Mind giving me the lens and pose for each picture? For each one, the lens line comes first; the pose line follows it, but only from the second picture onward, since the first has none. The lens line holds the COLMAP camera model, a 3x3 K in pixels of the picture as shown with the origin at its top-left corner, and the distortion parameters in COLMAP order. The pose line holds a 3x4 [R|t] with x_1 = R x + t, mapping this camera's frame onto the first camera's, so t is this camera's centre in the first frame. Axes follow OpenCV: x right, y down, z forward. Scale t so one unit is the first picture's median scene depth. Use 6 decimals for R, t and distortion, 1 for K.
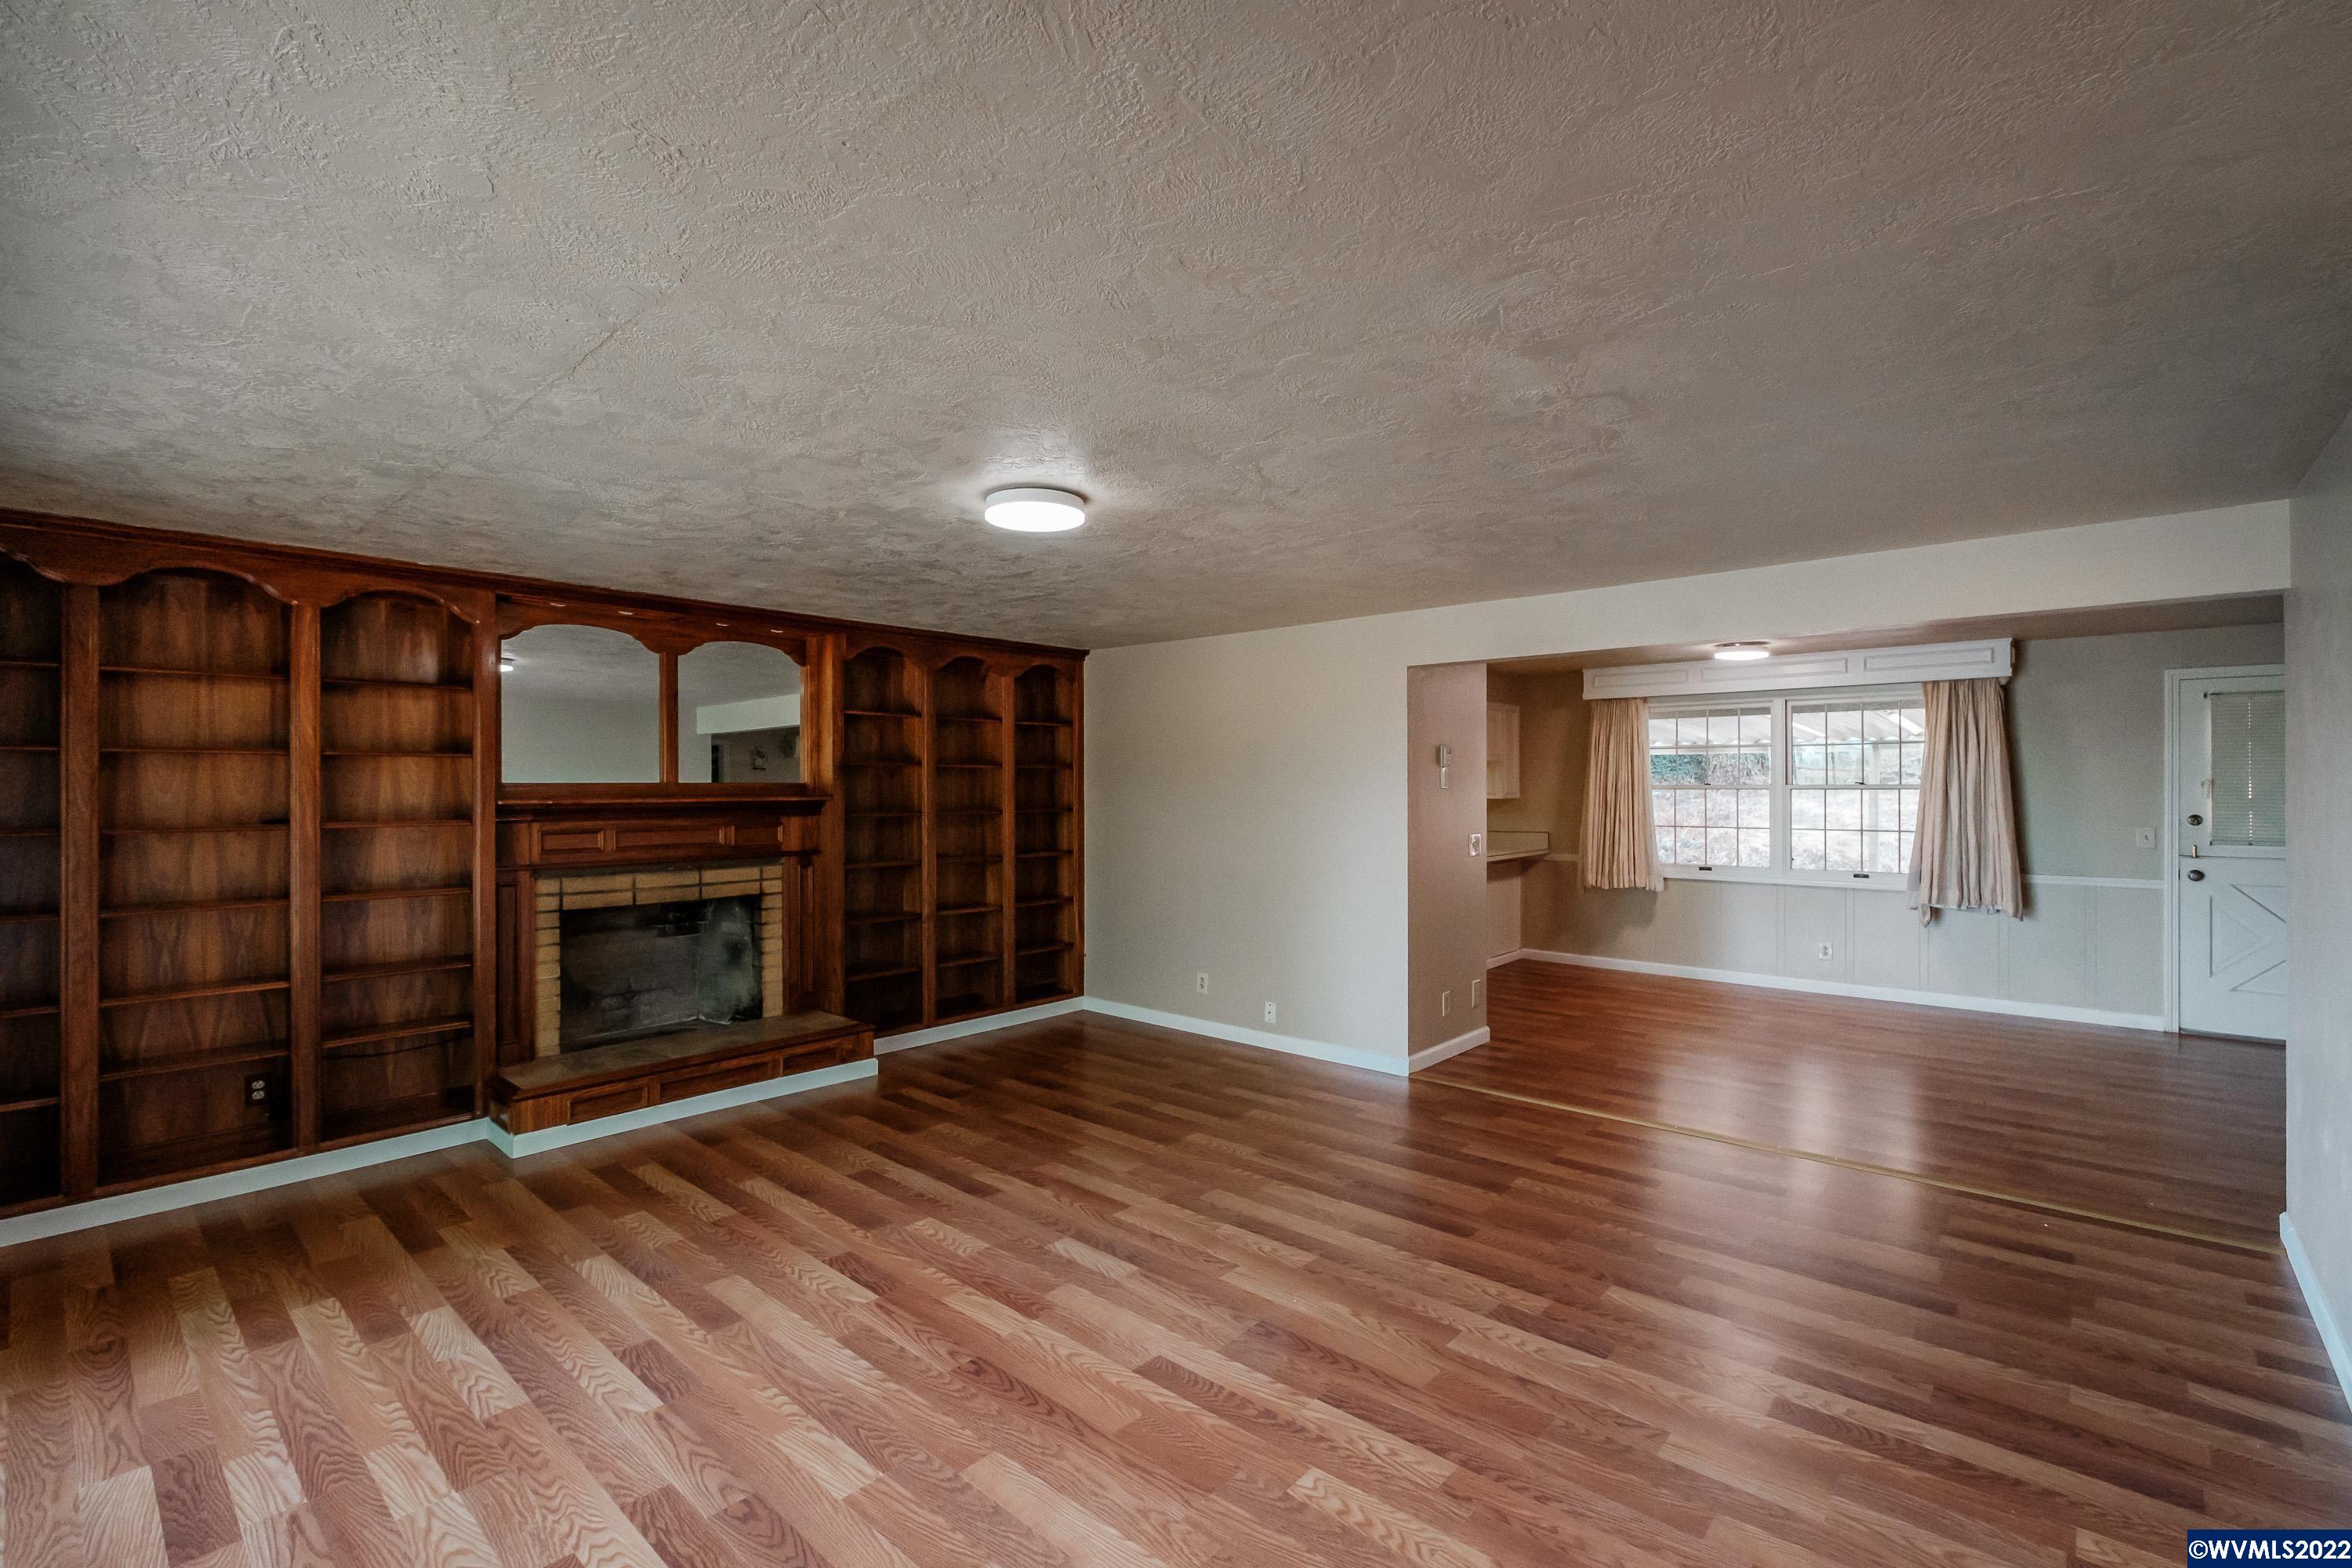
lens RADIAL K [[1023.7, 0, 1176.0], [0, 1023.7, 784.0], [0, 0, 1]] dist [-0.000331, -0.000031]
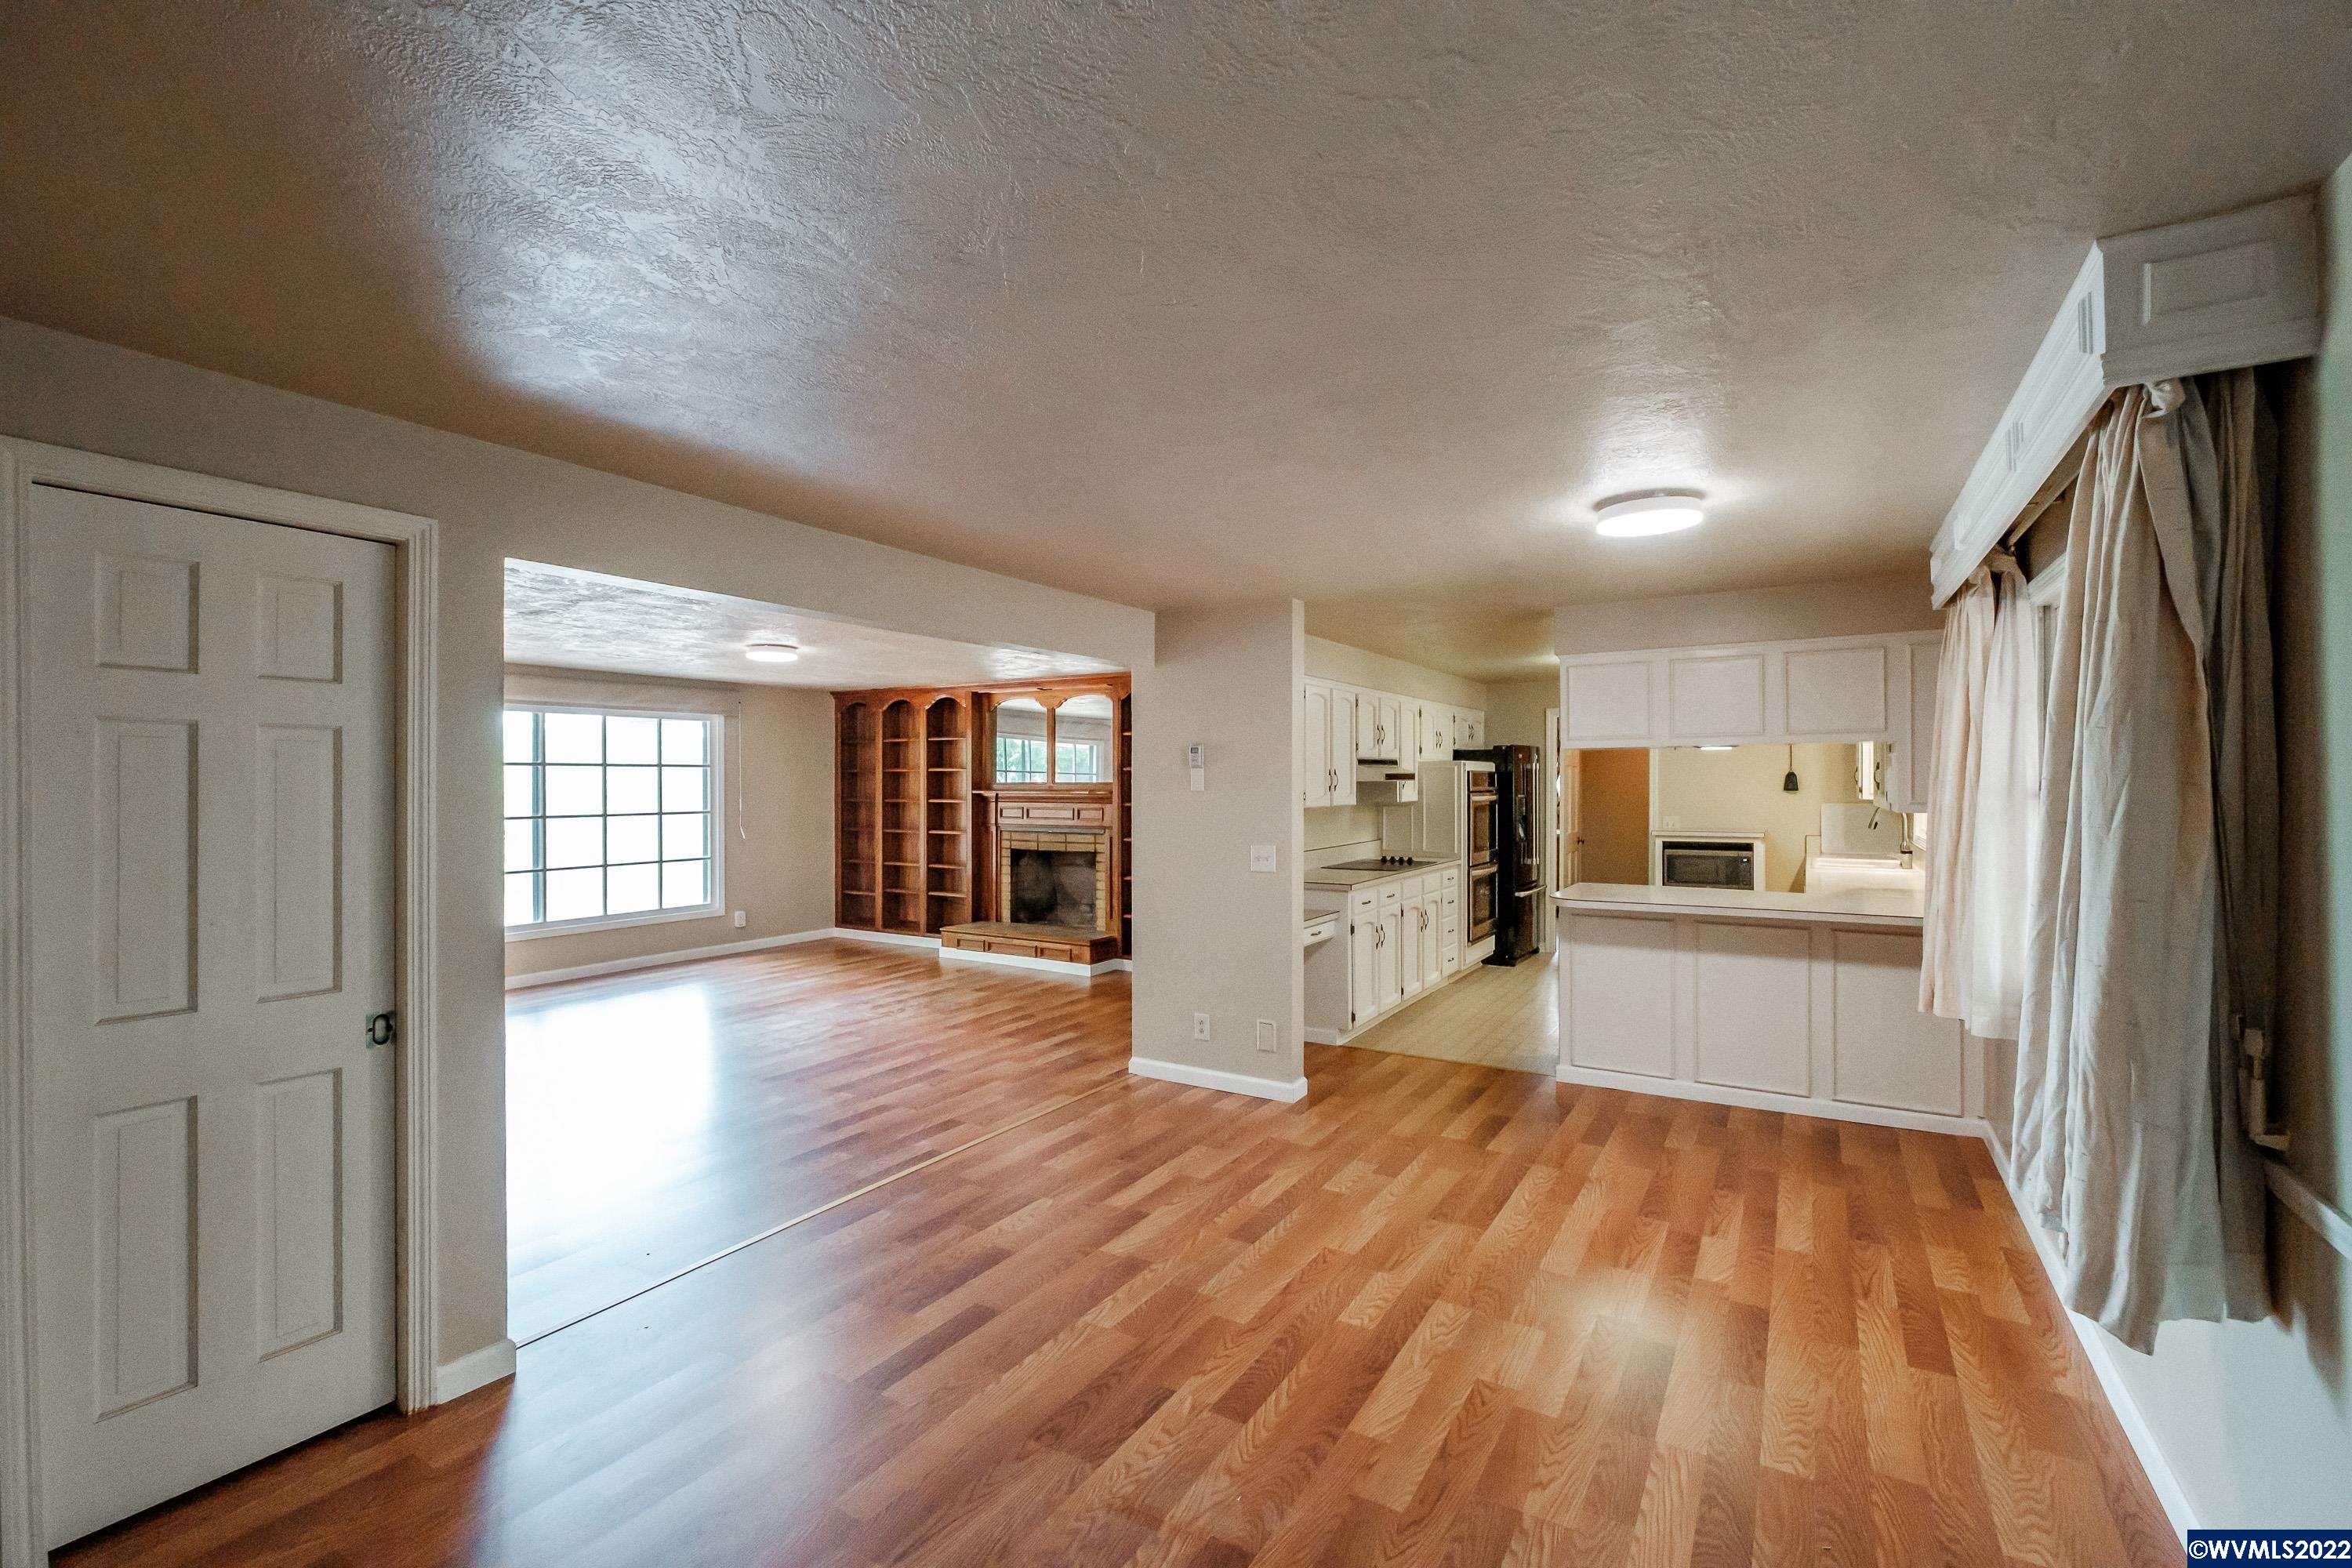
lens RADIAL K [[1023.7, 0, 1176.0], [0, 1023.7, 784.0], [0, 0, 1]] dist [-0.000331, -0.000031]
pose [[0.165655, 0.011955, -0.986111, 1.233721], [0.010238, 0.999852, 0.013842, -0.020133], [0.986131, -0.012389, 0.165508, 0.898239]]
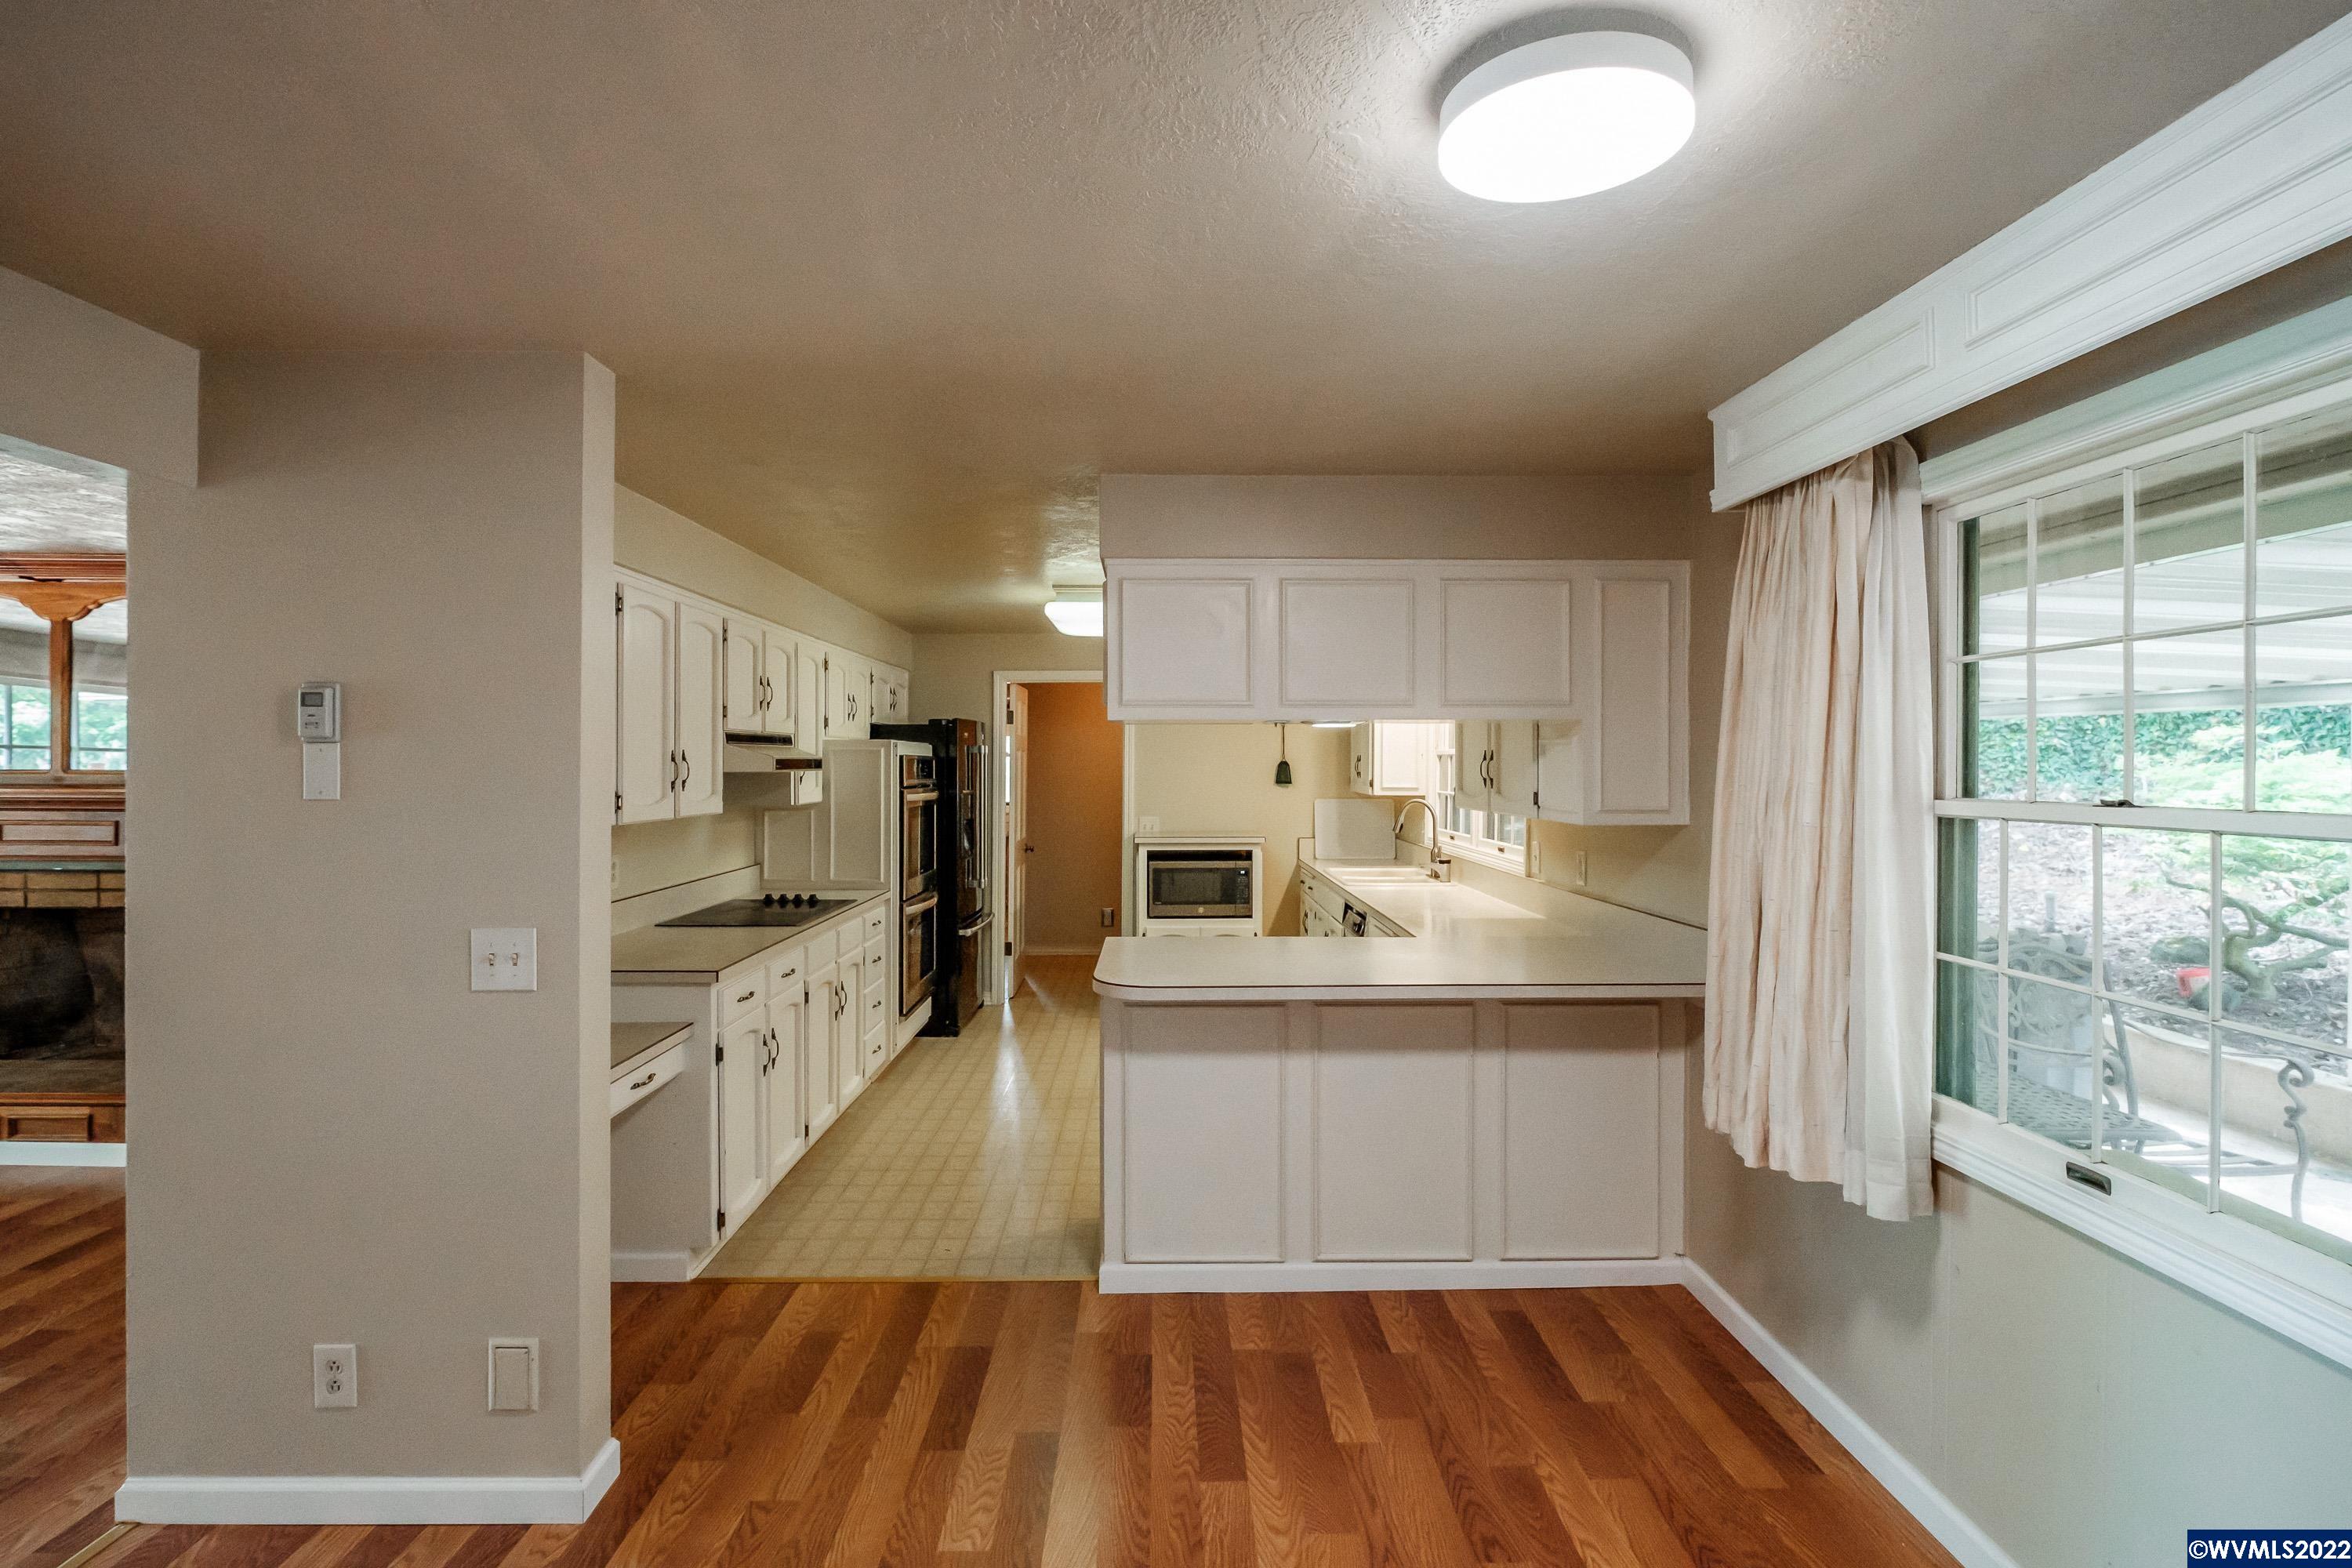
lens RADIAL K [[1104.4, 0, 1180.1], [0, 1104.4, 769.8], [0, 0, 1]] dist [-0.000188, -0.000842]
pose [[0.682214, 0.014049, -0.731018, 0.817625], [-0.002092, 0.999849, 0.017264, -0.019544], [0.731150, -0.010249, 0.682140, 1.030190]]
